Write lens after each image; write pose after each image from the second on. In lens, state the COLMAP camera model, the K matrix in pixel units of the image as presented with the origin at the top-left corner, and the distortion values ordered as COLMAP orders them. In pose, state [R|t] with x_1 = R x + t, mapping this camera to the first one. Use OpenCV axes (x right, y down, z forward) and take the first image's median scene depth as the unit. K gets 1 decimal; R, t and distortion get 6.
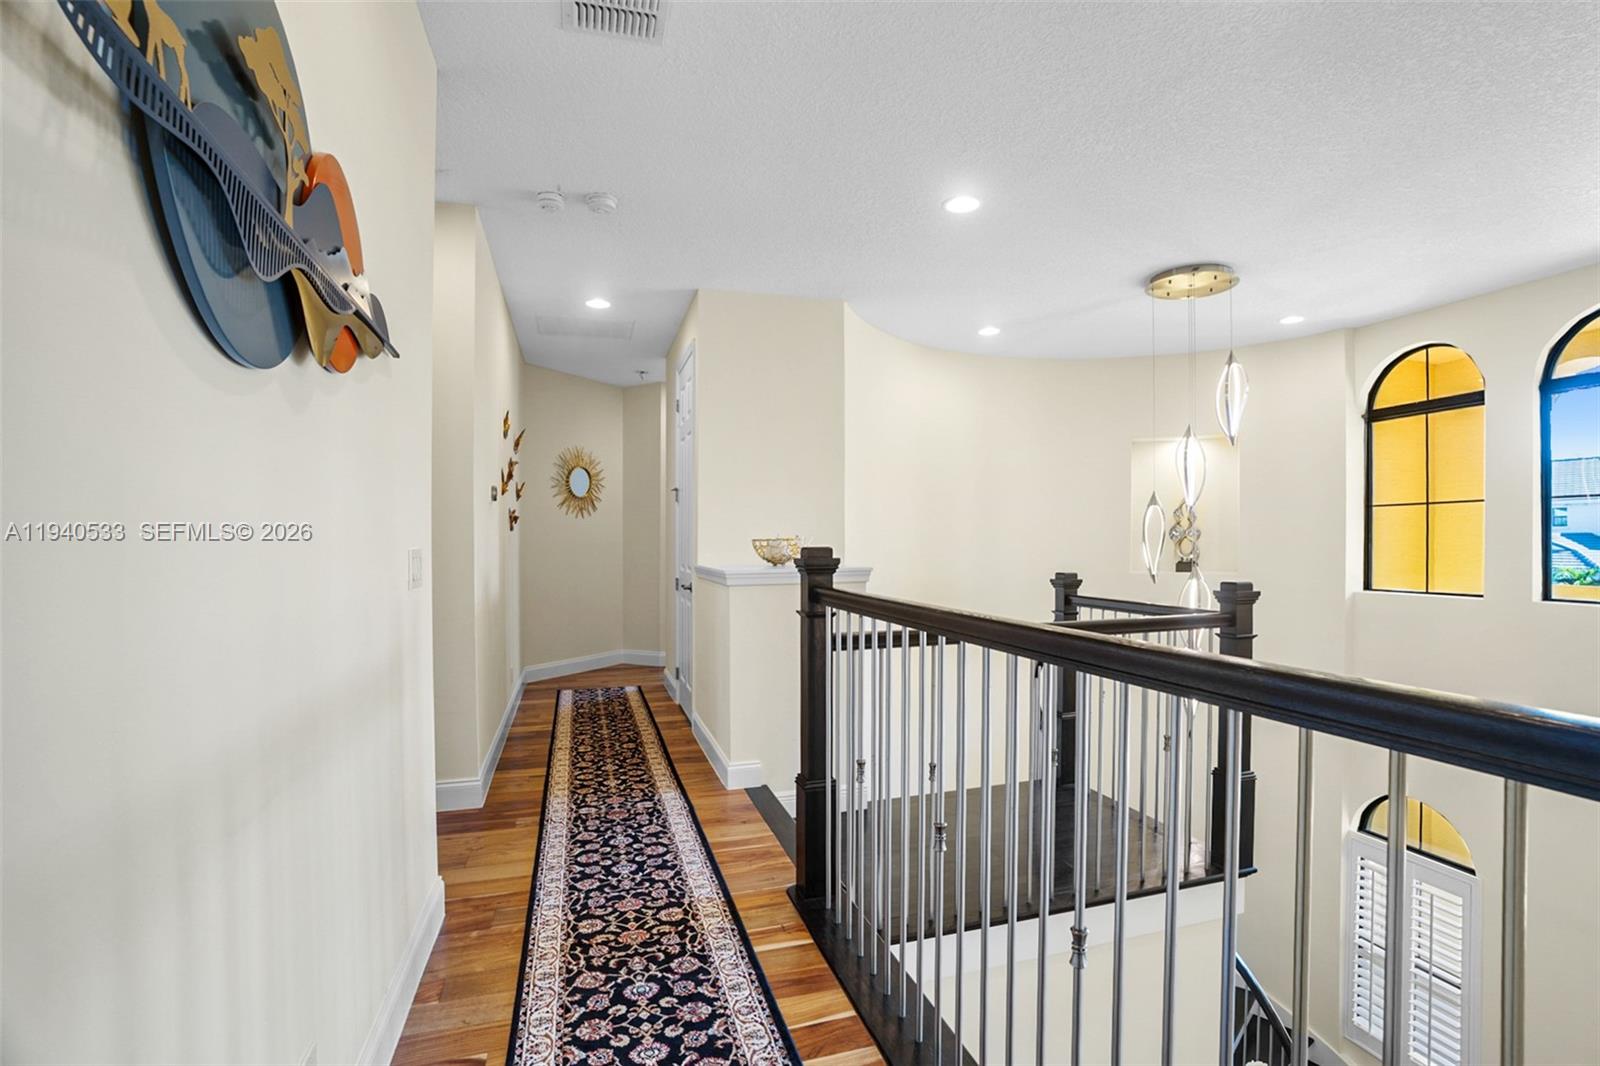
lens RADIAL K [[769.5, 0, 828.9], [0, 769.5, 534.2], [0, 0, 1]] dist [-0.055507, 0.023942]
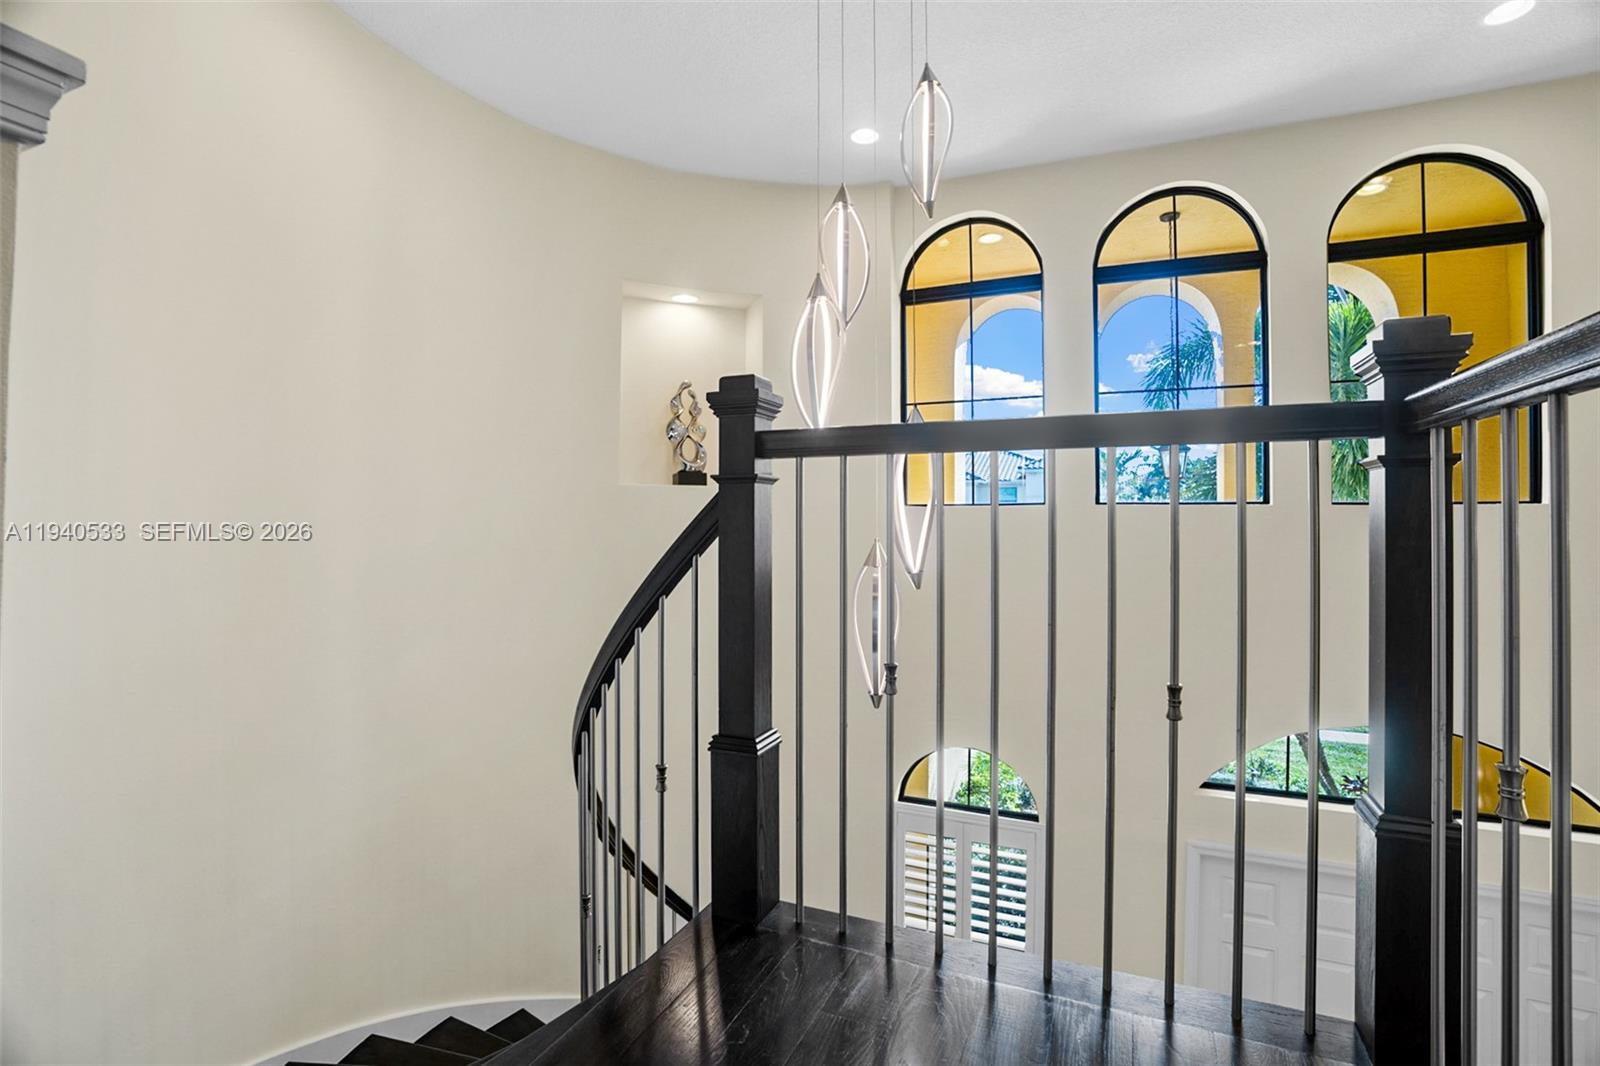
lens RADIAL K [[741.4, 0, 823.9], [0, 741.4, 517.3], [0, 0, 1]] dist [-0.035468, 0.008772]
pose [[0.626703, 0.011520, 0.779173, 0.069760], [-0.003356, 0.999921, -0.012085, 0.219870], [-0.779251, 0.004959, 0.626692, 1.275002]]
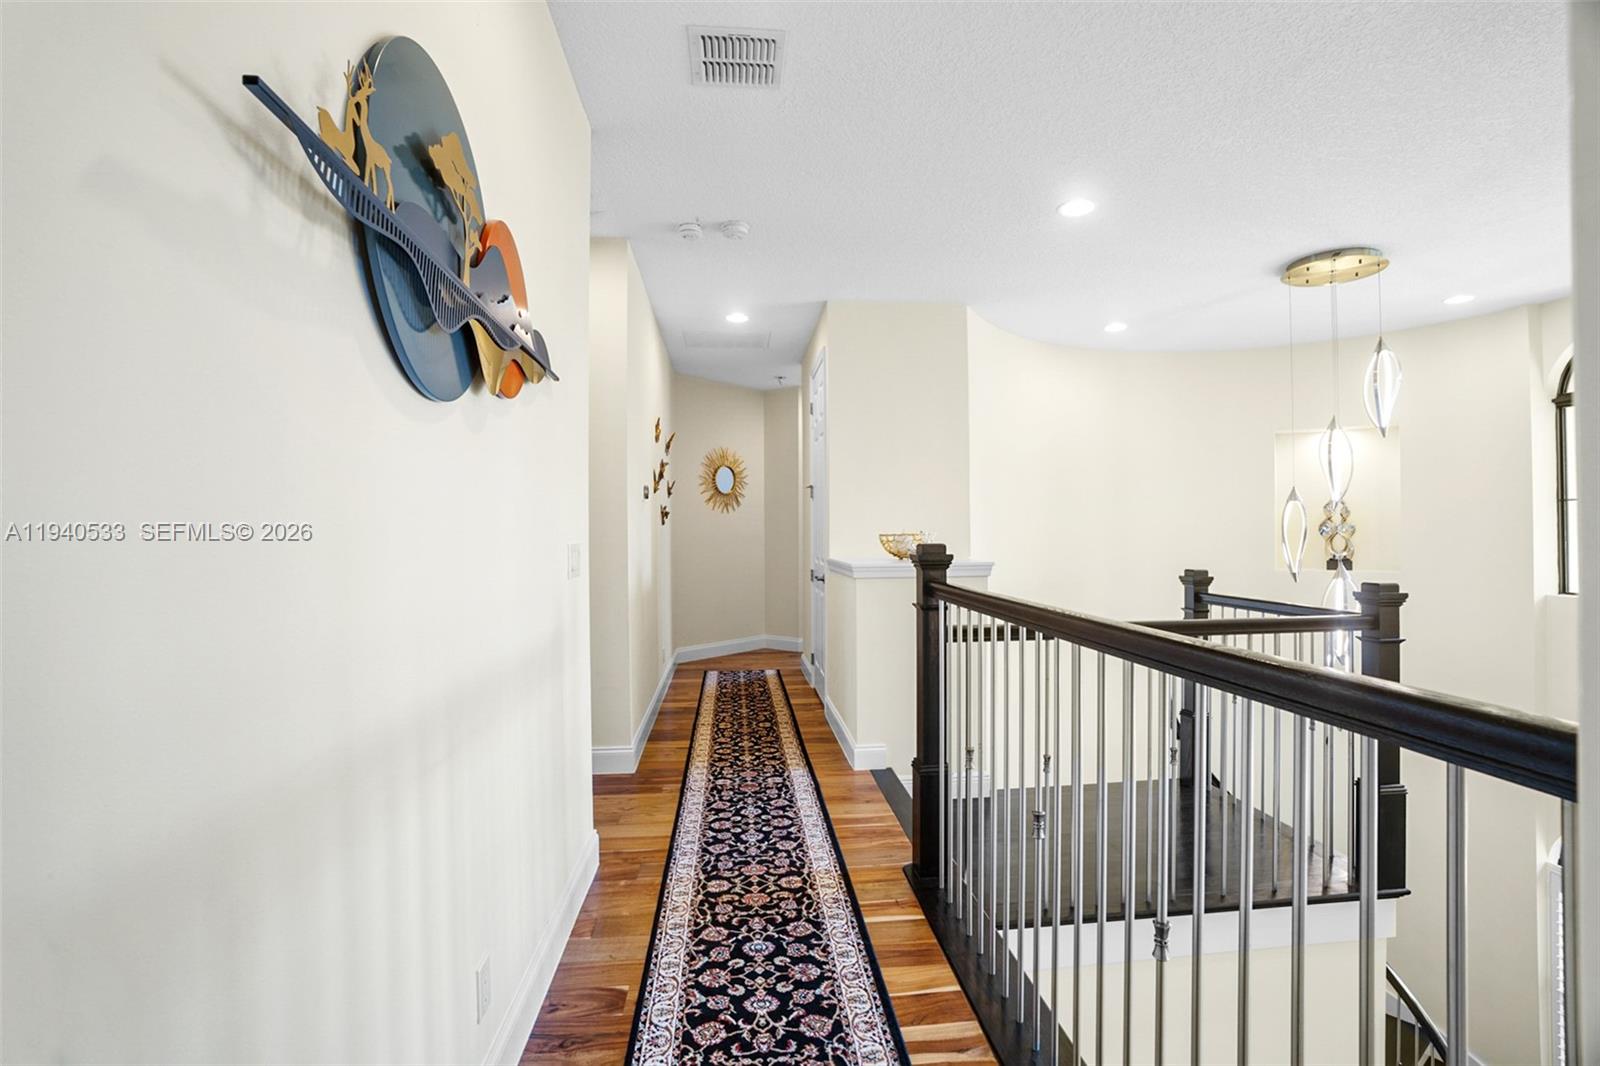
lens RADIAL K [[741.4, 0, 823.9], [0, 741.4, 517.3], [0, 0, 1]] dist [-0.035468, 0.008772]
pose [[0.982325, 0.001051, -0.187181, 0.030618], [-0.003453, 0.999916, -0.012505, -0.005968], [0.187152, 0.012931, 0.982246, -0.026354]]
